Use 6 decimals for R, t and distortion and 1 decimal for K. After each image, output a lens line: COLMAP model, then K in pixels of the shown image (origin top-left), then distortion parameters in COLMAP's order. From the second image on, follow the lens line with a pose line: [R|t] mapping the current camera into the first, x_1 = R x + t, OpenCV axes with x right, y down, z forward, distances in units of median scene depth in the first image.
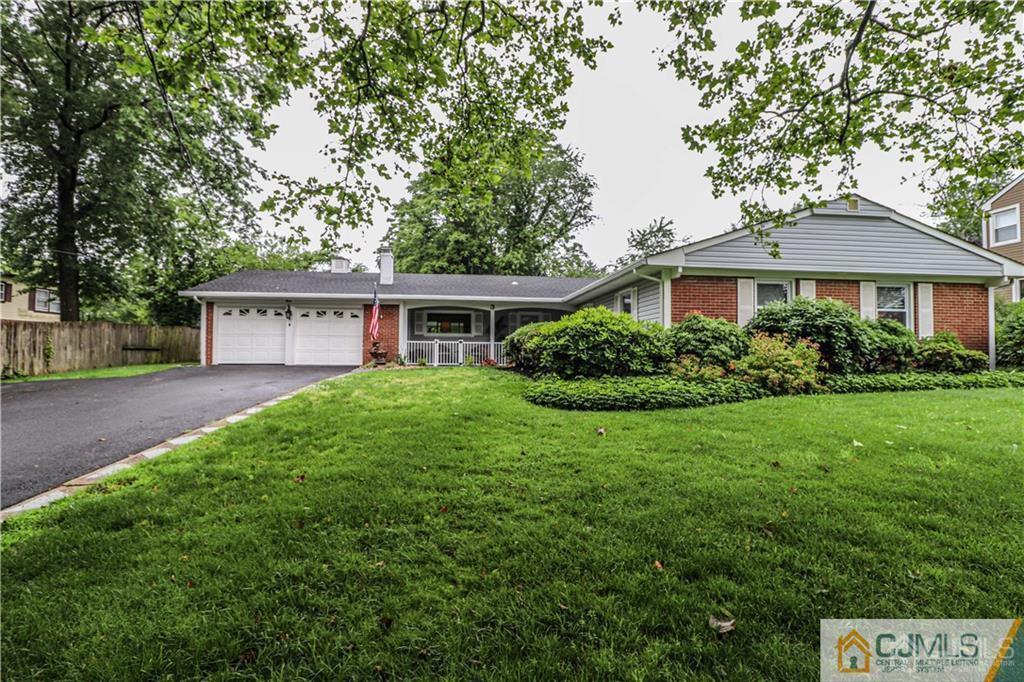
lens RADIAL K [[481.6, 0, 512.8], [0, 481.6, 336.9], [0, 0, 1]] dist [-0.016595, -0.000278]
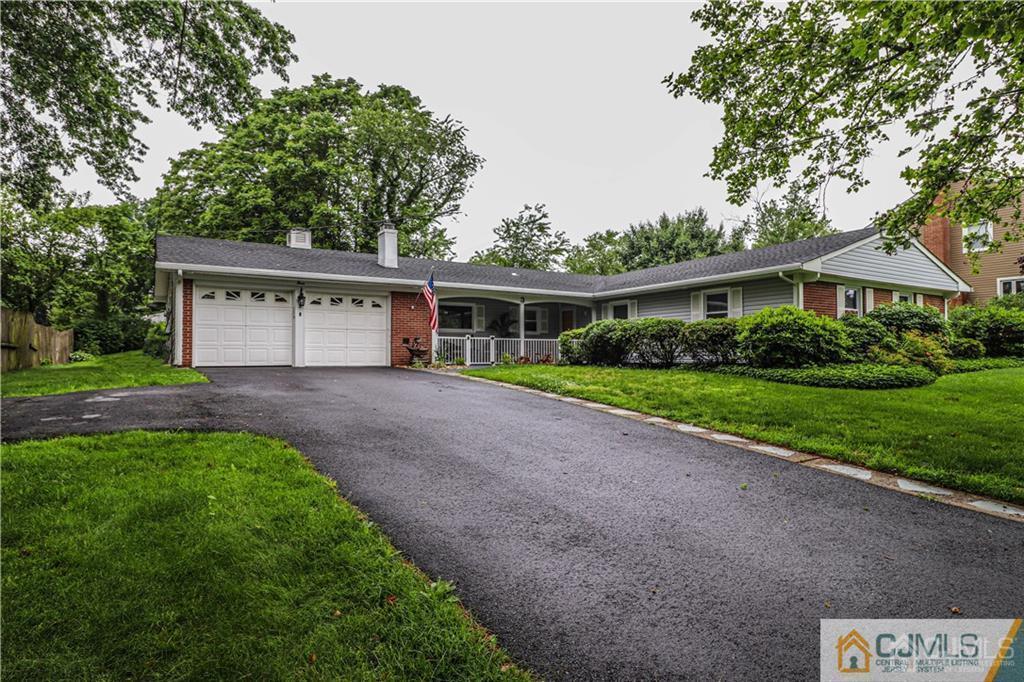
lens RADIAL K [[556.4, 0, 514.1], [0, 556.4, 344.3], [0, 0, 1]] dist [0.002340, 0.000213]
pose [[0.904301, 0.000110, 0.426896, -0.535288], [-0.006444, 0.999890, 0.013392, 0.008794], [-0.426847, -0.014862, 0.904202, 0.051537]]
